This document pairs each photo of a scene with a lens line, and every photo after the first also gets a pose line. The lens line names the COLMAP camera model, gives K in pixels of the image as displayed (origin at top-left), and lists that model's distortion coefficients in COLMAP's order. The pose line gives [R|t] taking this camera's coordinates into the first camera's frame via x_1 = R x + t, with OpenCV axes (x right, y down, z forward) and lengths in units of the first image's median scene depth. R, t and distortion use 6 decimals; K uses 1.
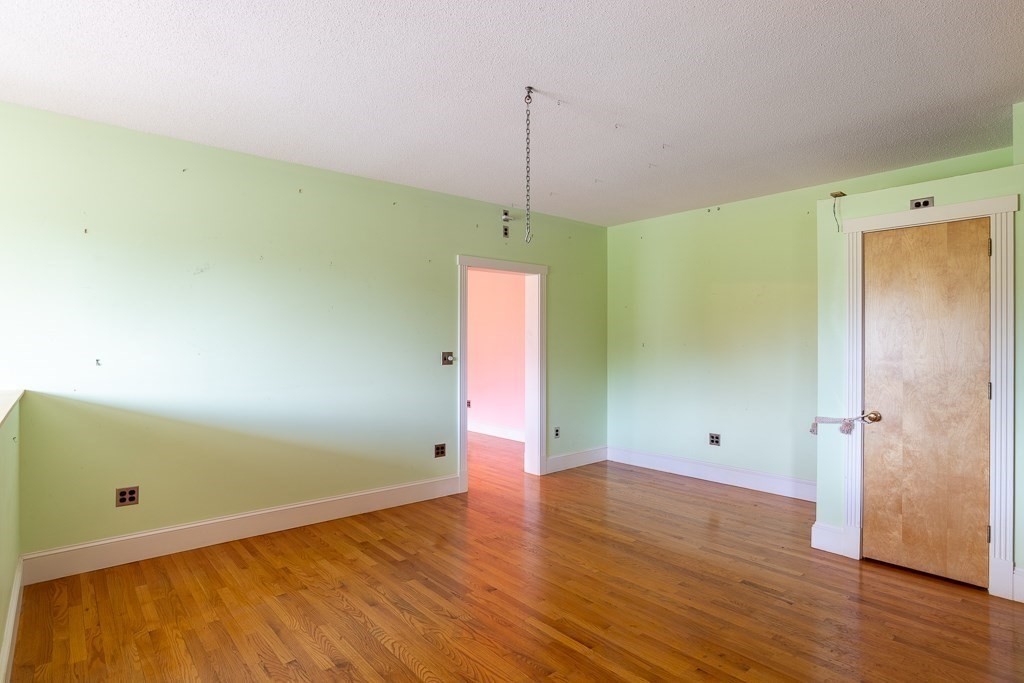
lens RADIAL K [[544.5, 0, 512.0], [0, 544.5, 341.5], [0, 0, 1]] dist [-0.025863, 0.000690]
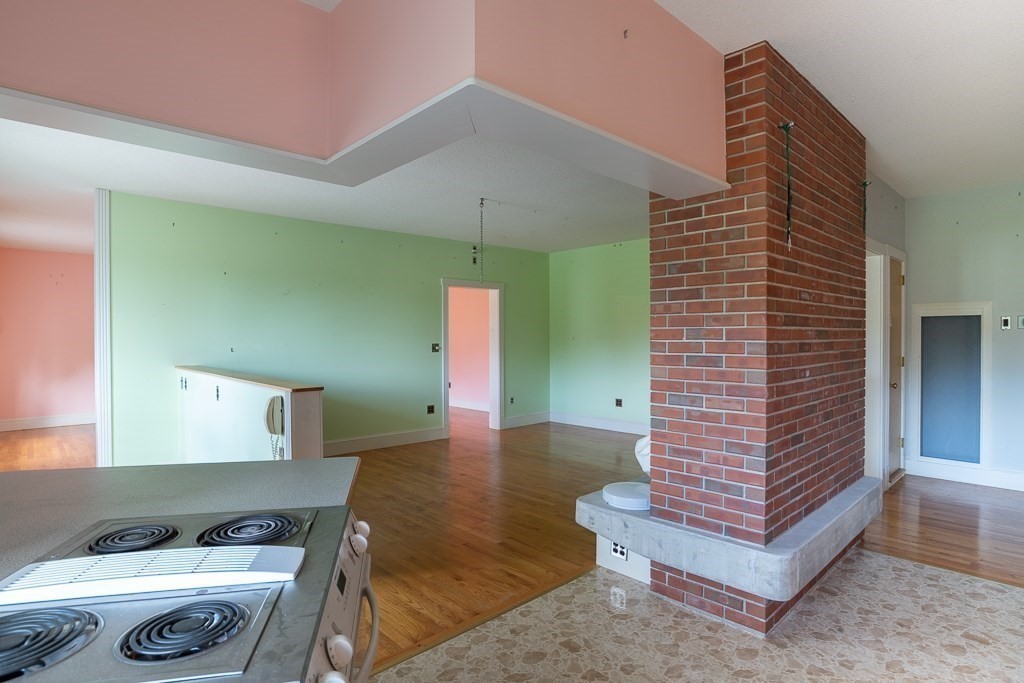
lens RADIAL K [[544.5, 0, 512.0], [0, 544.5, 341.5], [0, 0, 1]] dist [-0.025863, 0.000690]
pose [[0.999314, -0.005883, 0.036575, 0.033780], [0.005479, 0.999923, 0.011140, -0.002011], [-0.036638, -0.010932, 0.999269, -0.451101]]
